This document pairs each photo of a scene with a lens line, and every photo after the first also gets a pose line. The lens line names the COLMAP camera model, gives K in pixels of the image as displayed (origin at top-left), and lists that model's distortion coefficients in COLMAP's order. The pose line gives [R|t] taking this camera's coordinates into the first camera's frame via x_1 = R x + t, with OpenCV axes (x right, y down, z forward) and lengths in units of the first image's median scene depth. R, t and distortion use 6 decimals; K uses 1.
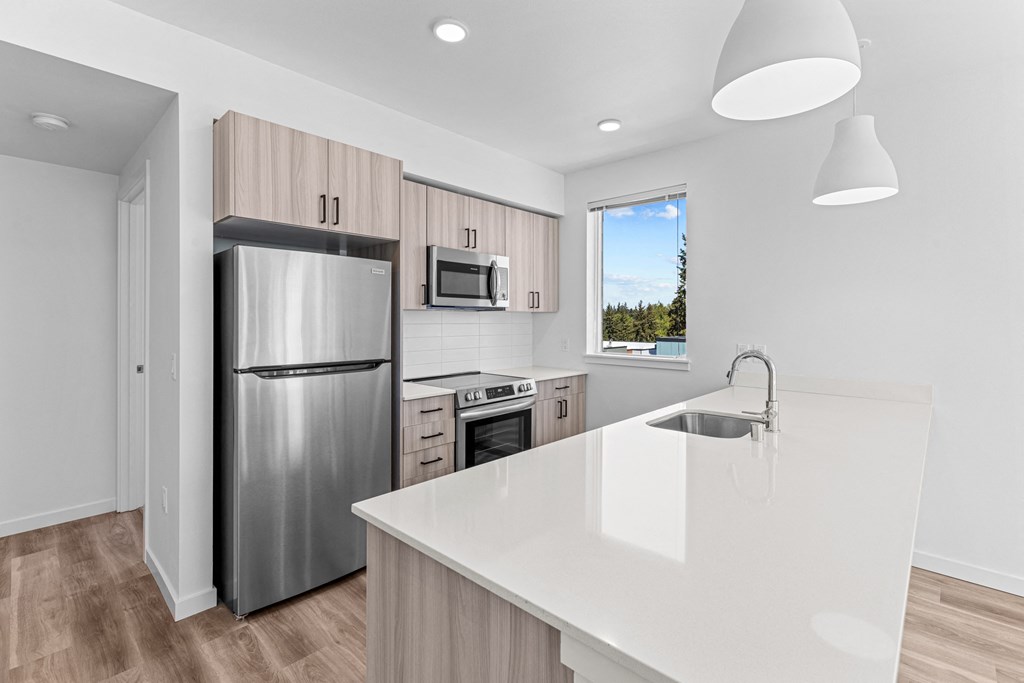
lens RADIAL K [[465.2, 0, 512.0], [0, 465.2, 321.4], [0, 0, 1]] dist [0.000958, 0.000186]
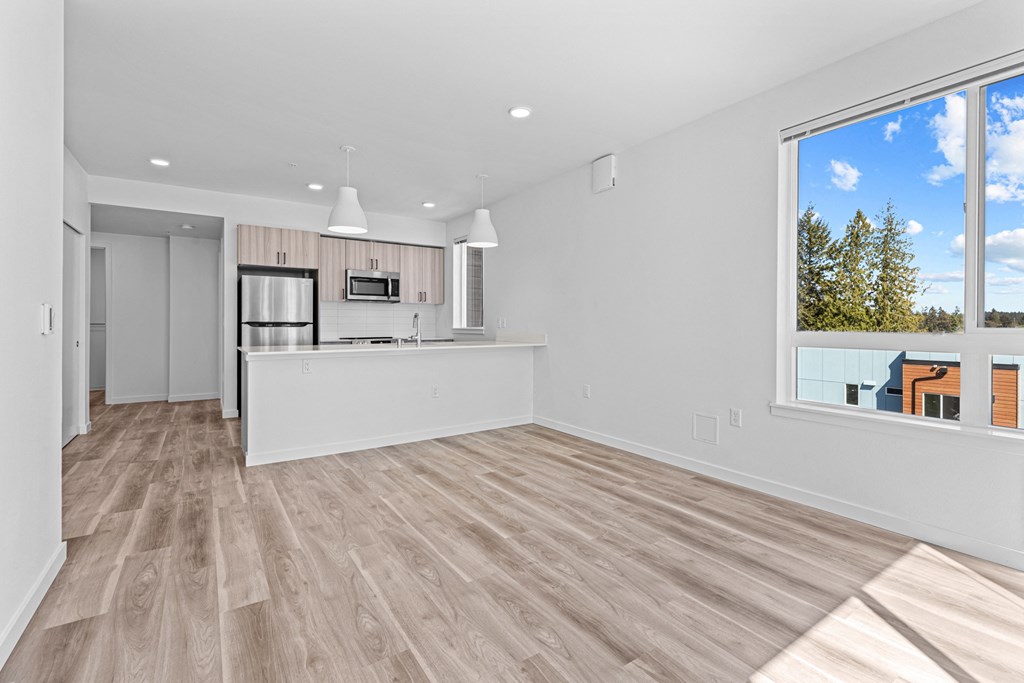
lens RADIAL K [[465.3, 0, 513.3], [0, 465.3, 325.9], [0, 0, 1]] dist [-0.000639, -0.000115]
pose [[0.972852, -0.001388, -0.231425, 1.182094], [0.000946, 0.999998, -0.002021, 0.102319], [0.231427, 0.001747, 0.972851, -0.938825]]
